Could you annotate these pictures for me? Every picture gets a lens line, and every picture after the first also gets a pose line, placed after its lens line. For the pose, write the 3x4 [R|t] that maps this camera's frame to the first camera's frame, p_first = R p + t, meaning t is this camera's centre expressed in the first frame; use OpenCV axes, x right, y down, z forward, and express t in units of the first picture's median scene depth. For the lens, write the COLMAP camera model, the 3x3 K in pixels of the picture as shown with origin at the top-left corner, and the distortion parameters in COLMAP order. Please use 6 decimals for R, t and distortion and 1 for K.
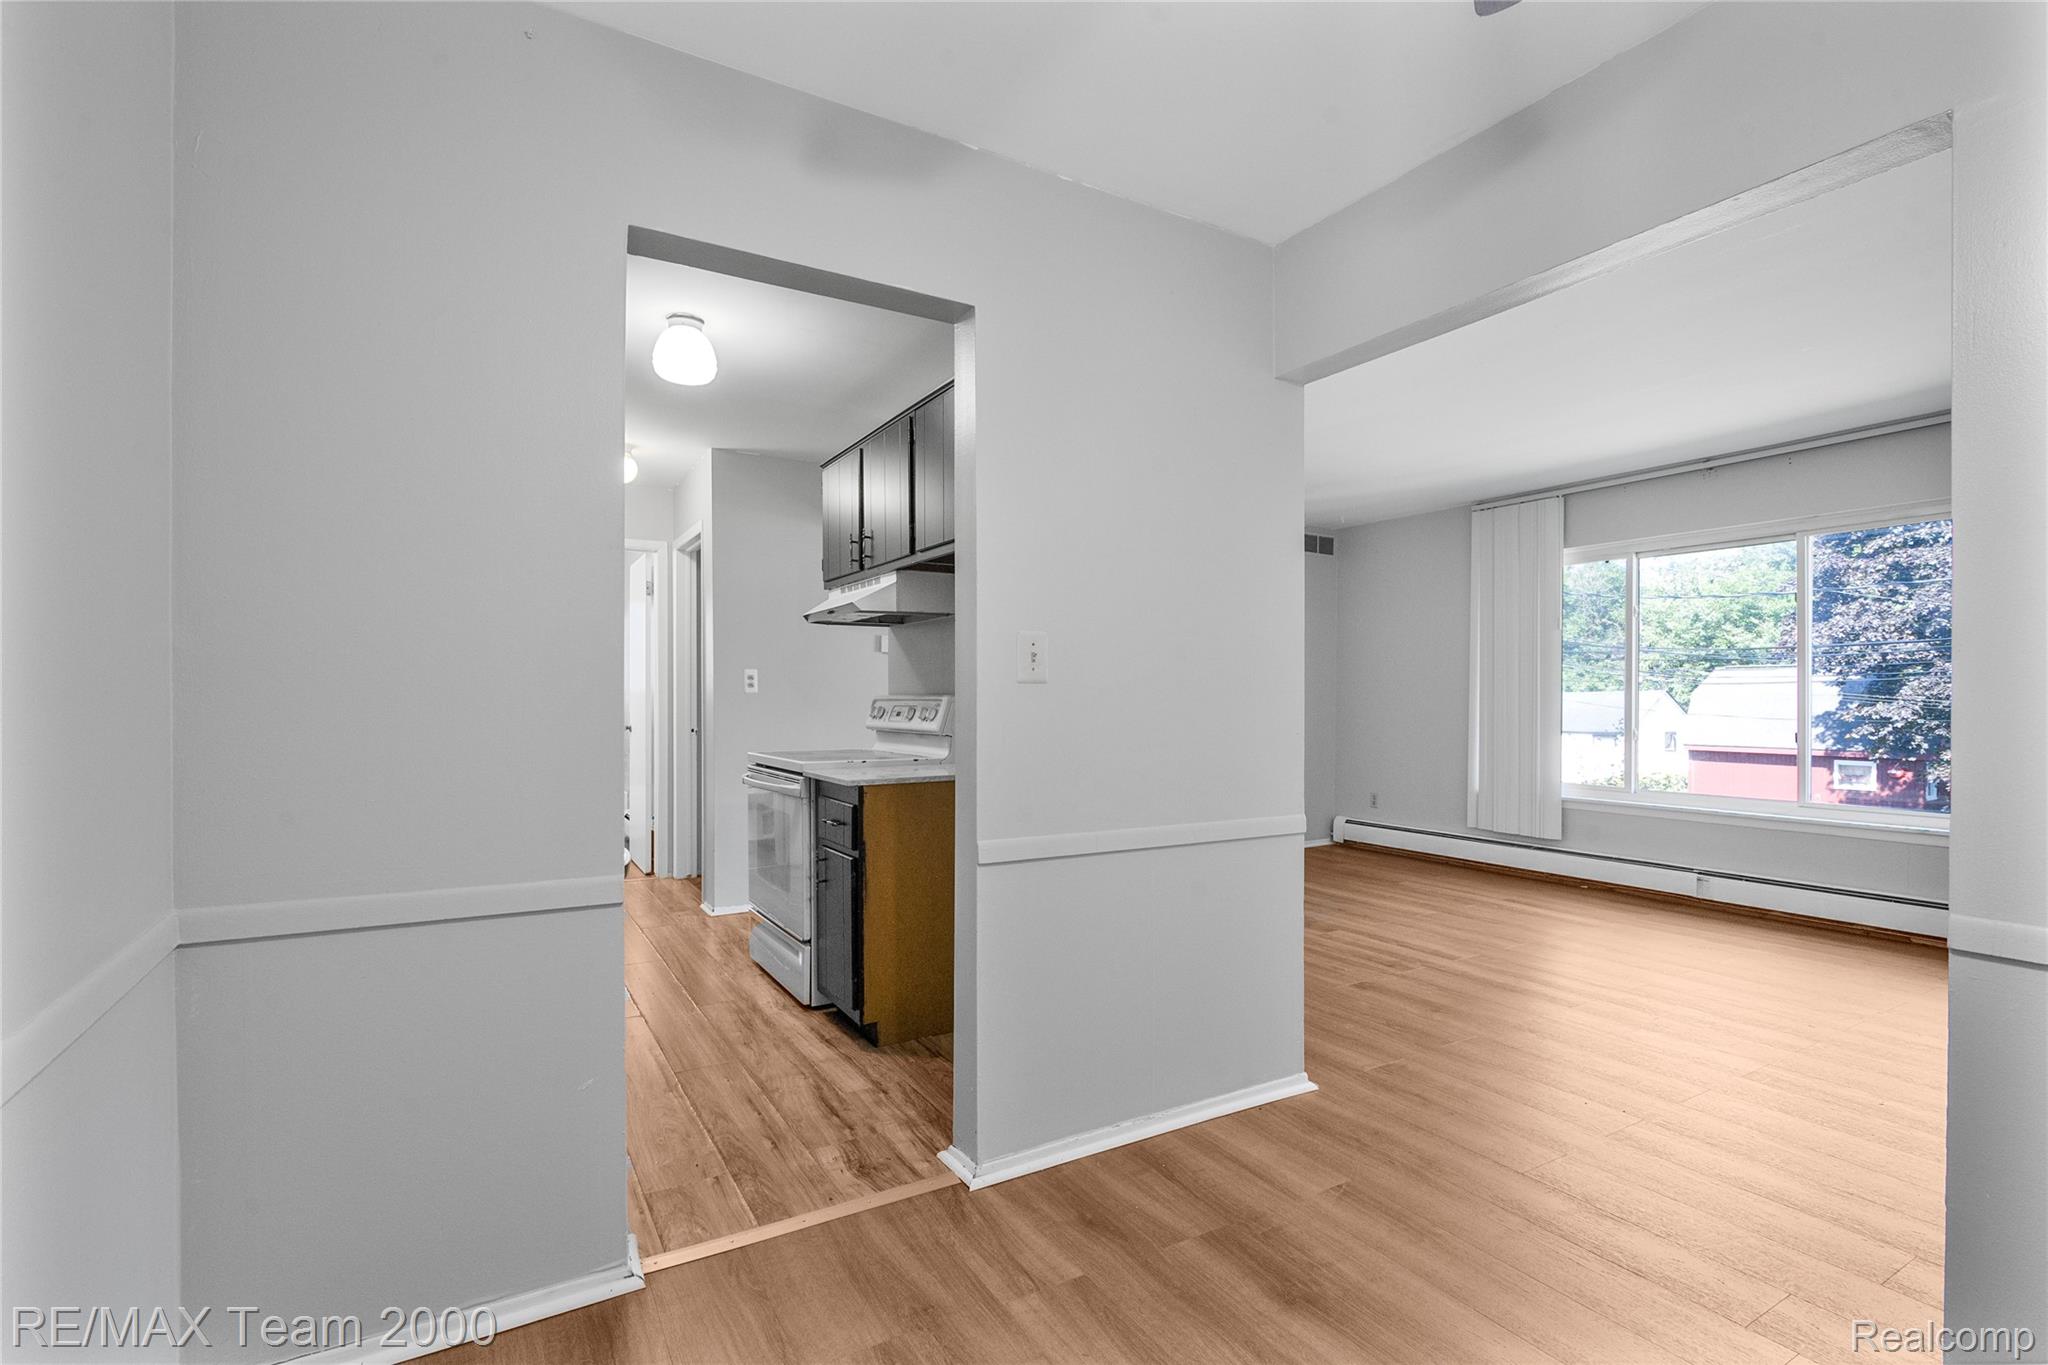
lens RADIAL K [[938.4, 0, 1010.5], [0, 938.4, 692.9], [0, 0, 1]] dist [-0.014512, 0.000029]
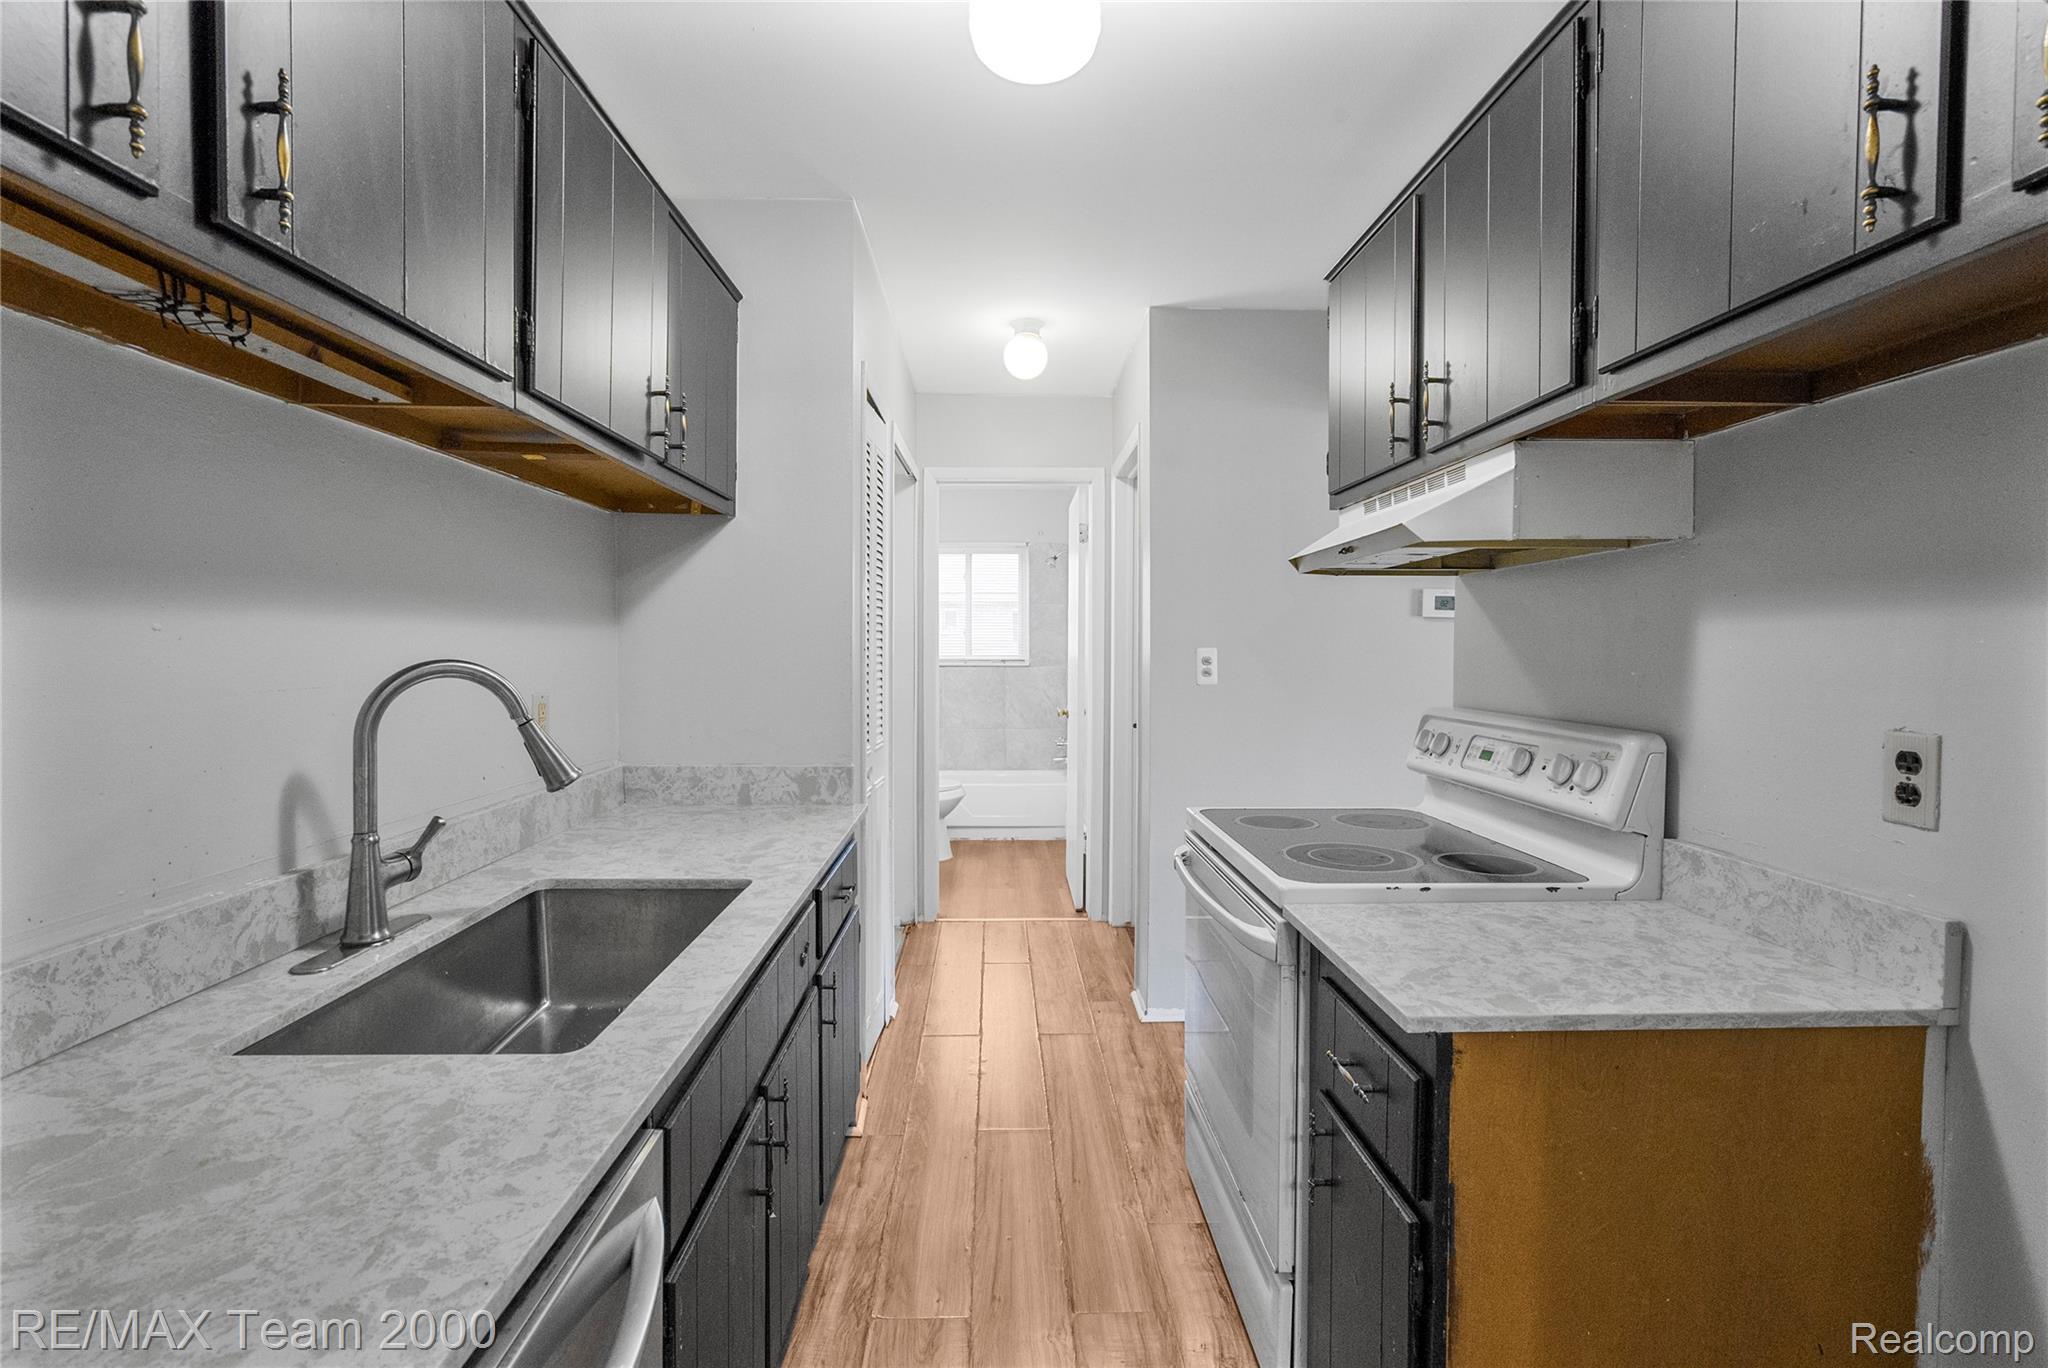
lens RADIAL K [[938.4, 0, 1010.5], [0, 938.4, 694.4], [0, 0, 1]] dist [-0.014512, 0.000029]
pose [[0.873201, 0.025584, -0.486689, -0.104138], [0.001549, 0.998471, 0.055265, -0.037666], [0.487359, -0.049011, 0.871825, 0.479626]]
